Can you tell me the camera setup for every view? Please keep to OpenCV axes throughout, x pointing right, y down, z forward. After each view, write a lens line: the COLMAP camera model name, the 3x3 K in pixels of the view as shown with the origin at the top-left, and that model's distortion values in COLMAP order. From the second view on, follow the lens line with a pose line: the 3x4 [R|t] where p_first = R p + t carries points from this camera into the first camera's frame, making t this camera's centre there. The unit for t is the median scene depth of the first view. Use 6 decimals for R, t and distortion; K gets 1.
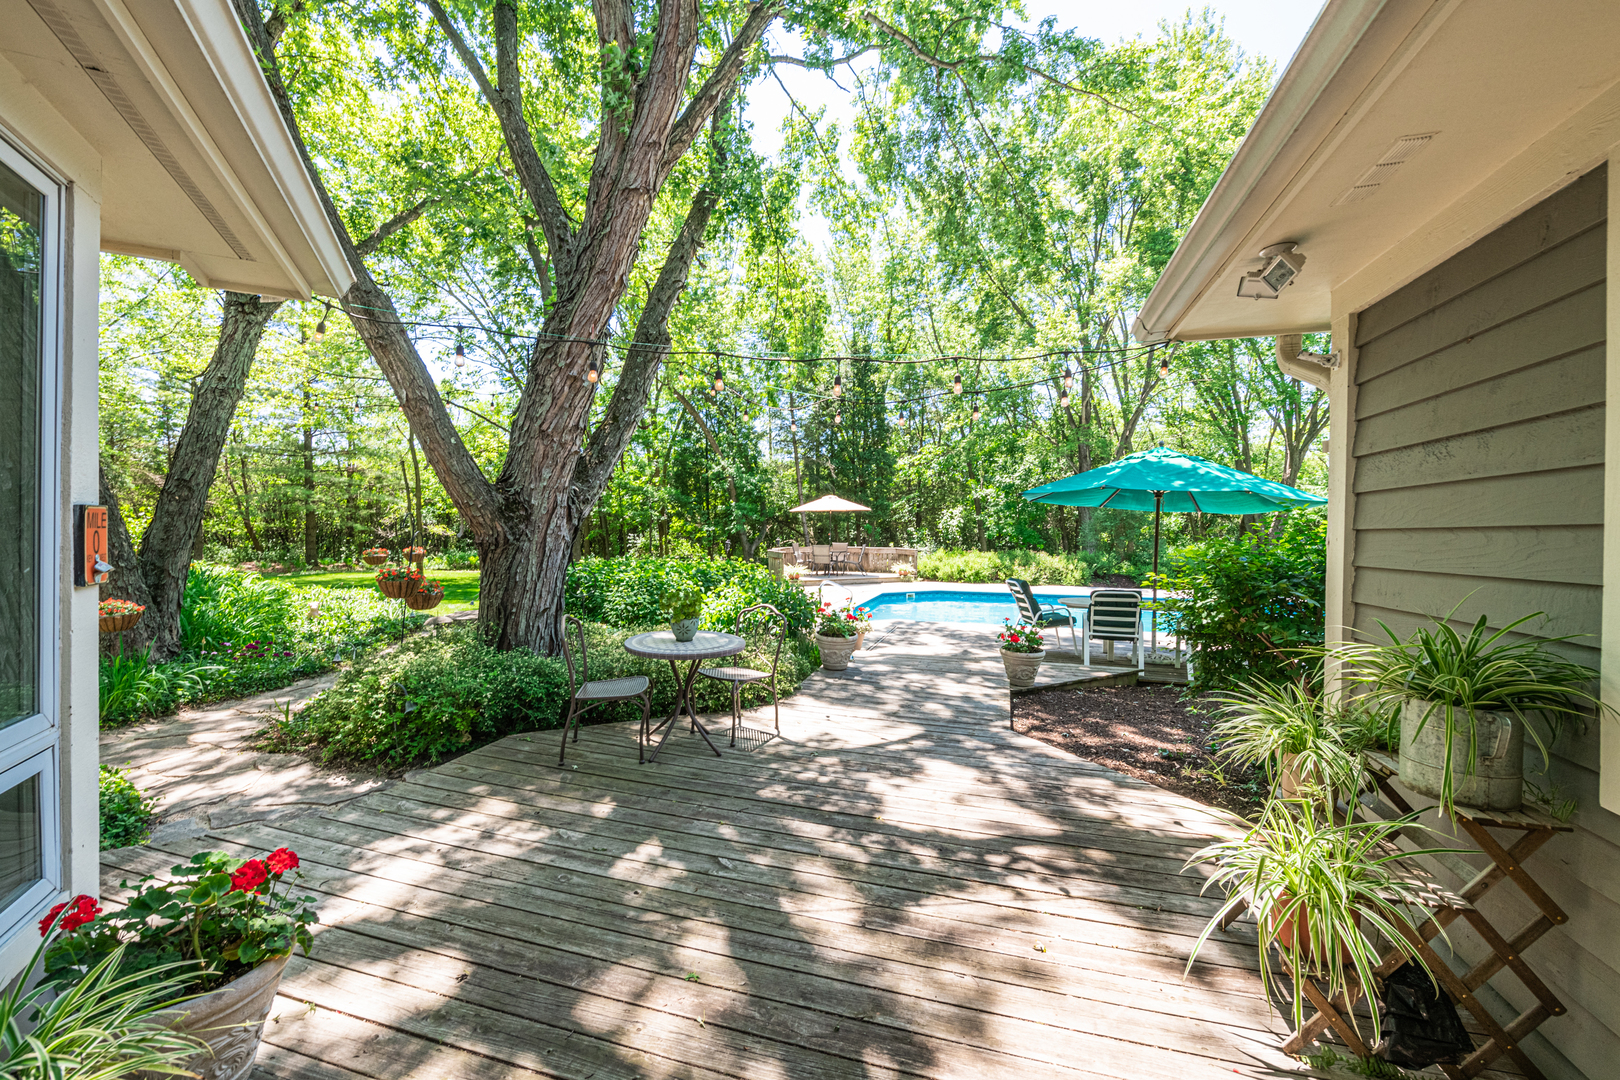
lens RADIAL K [[652.9, 0, 811.9], [0, 652.9, 530.7], [0, 0, 1]] dist [-0.001679, -0.000354]
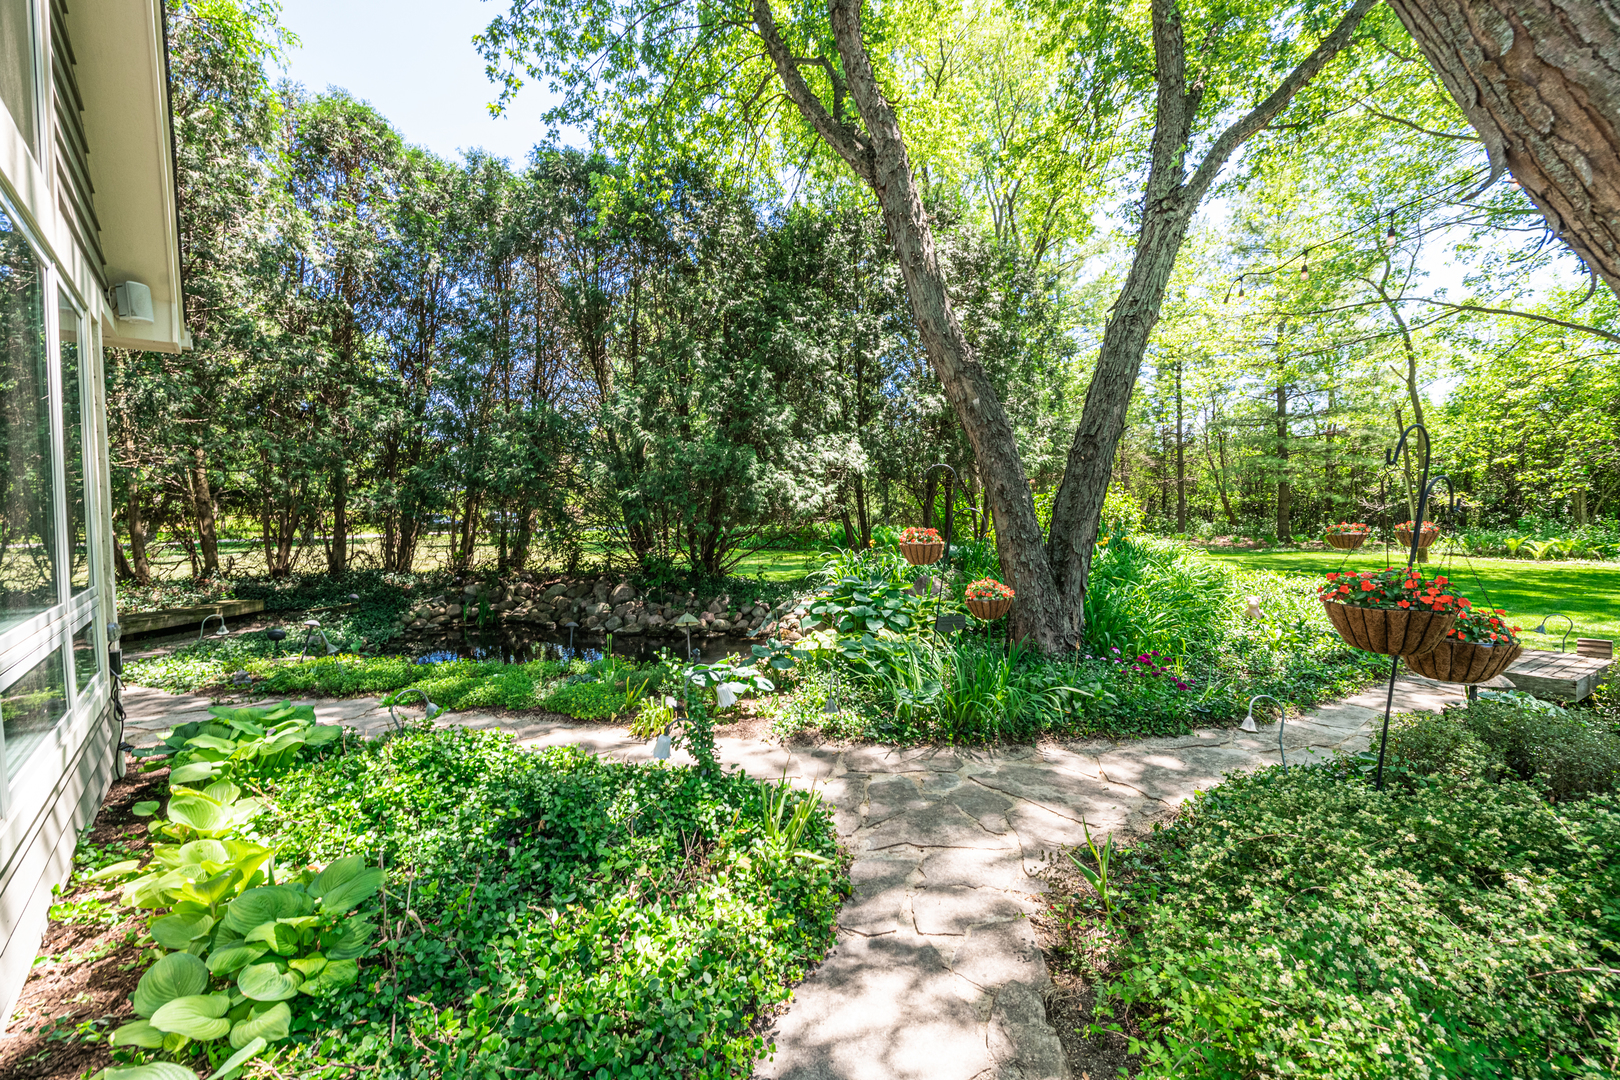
lens RADIAL K [[652.9, 0, 811.9], [0, 652.9, 530.7], [0, 0, 1]] dist [-0.001679, -0.000354]
pose [[0.273949, 0.025652, -0.961402, -0.071292], [0.010103, 0.999512, 0.029547, 0.003707], [0.961691, -0.017807, 0.273557, 0.116123]]
